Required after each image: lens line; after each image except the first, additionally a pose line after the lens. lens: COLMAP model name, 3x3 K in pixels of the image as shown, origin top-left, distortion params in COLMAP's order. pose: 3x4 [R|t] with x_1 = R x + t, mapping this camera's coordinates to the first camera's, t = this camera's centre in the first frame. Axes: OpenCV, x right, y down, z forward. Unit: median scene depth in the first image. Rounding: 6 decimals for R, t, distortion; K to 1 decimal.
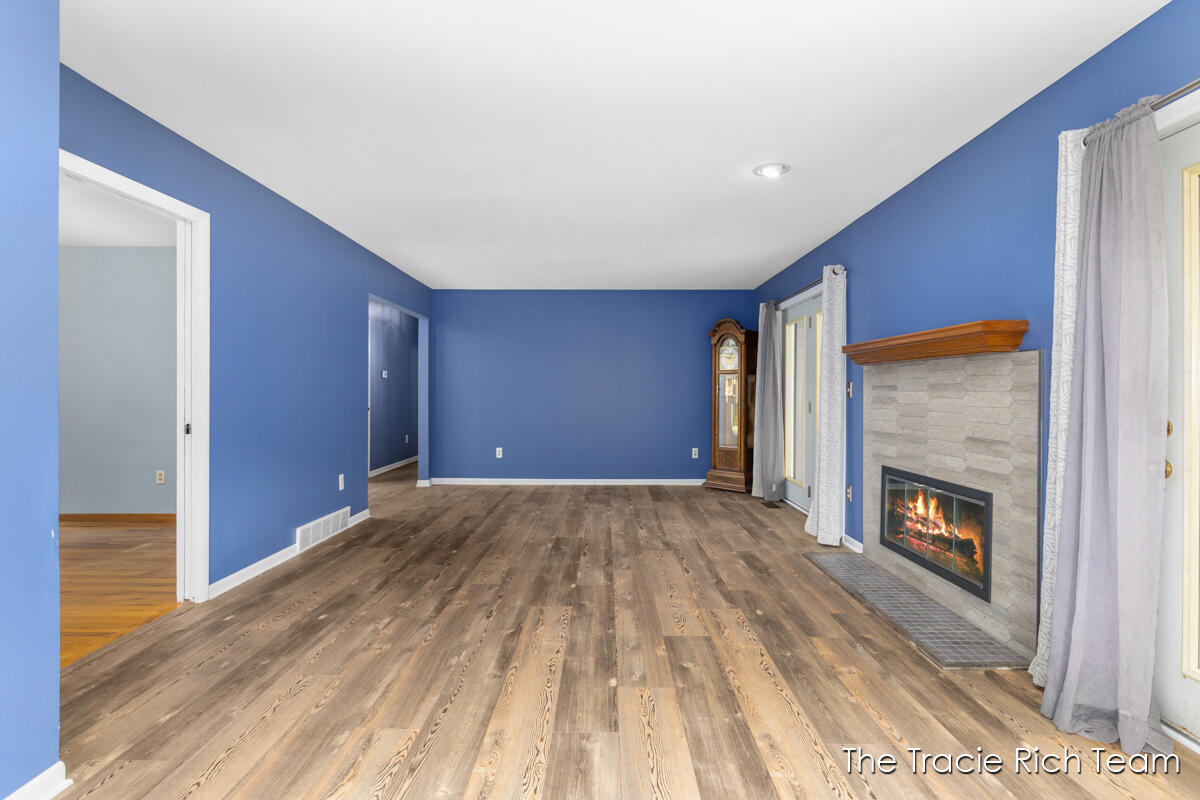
lens RADIAL K [[578.2, 0, 600.0], [0, 578.2, 396.5], [0, 0, 1]] dist [-0.001265, -0.000057]
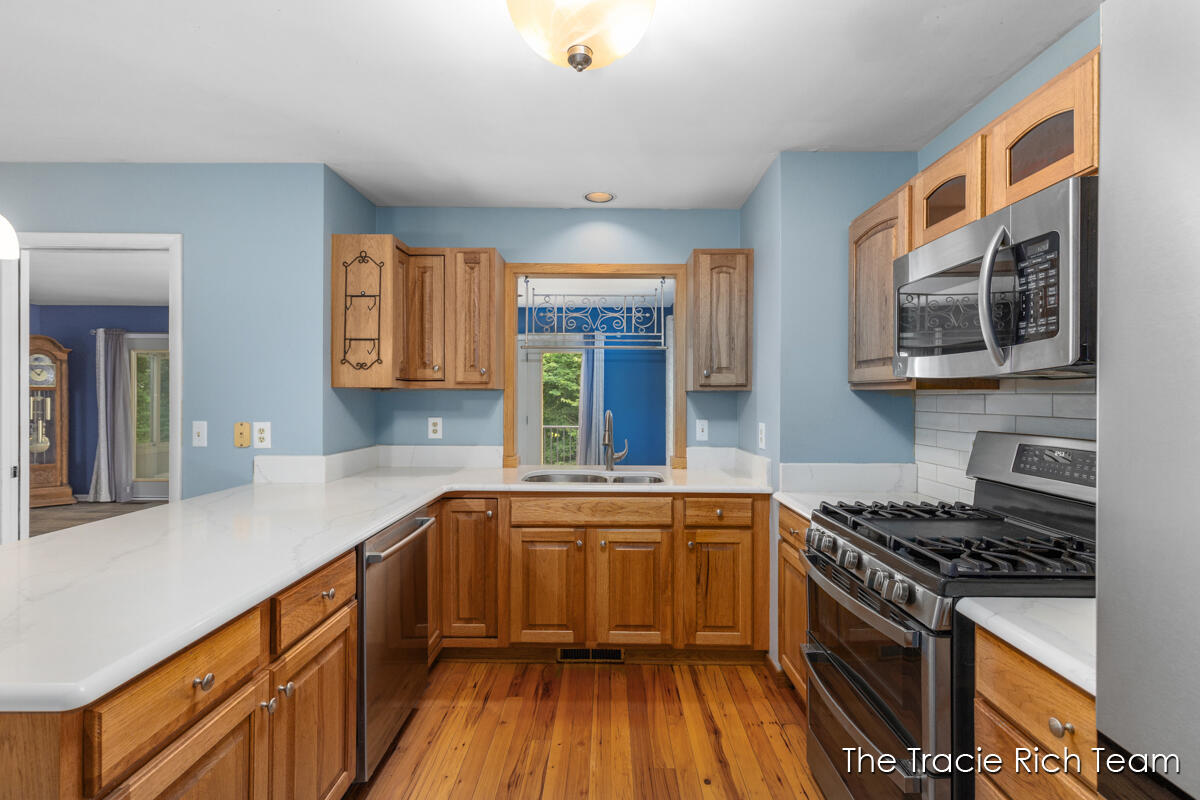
lens RADIAL K [[543.0, 0, 603.7], [0, 543.0, 397.2], [0, 0, 1]] dist [0.003663, -0.000119]
pose [[0.003989, -0.005979, 0.999974, -1.569060], [0.003465, 0.999976, 0.005965, -0.064260], [-0.999986, 0.003442, 0.004009, 0.061496]]
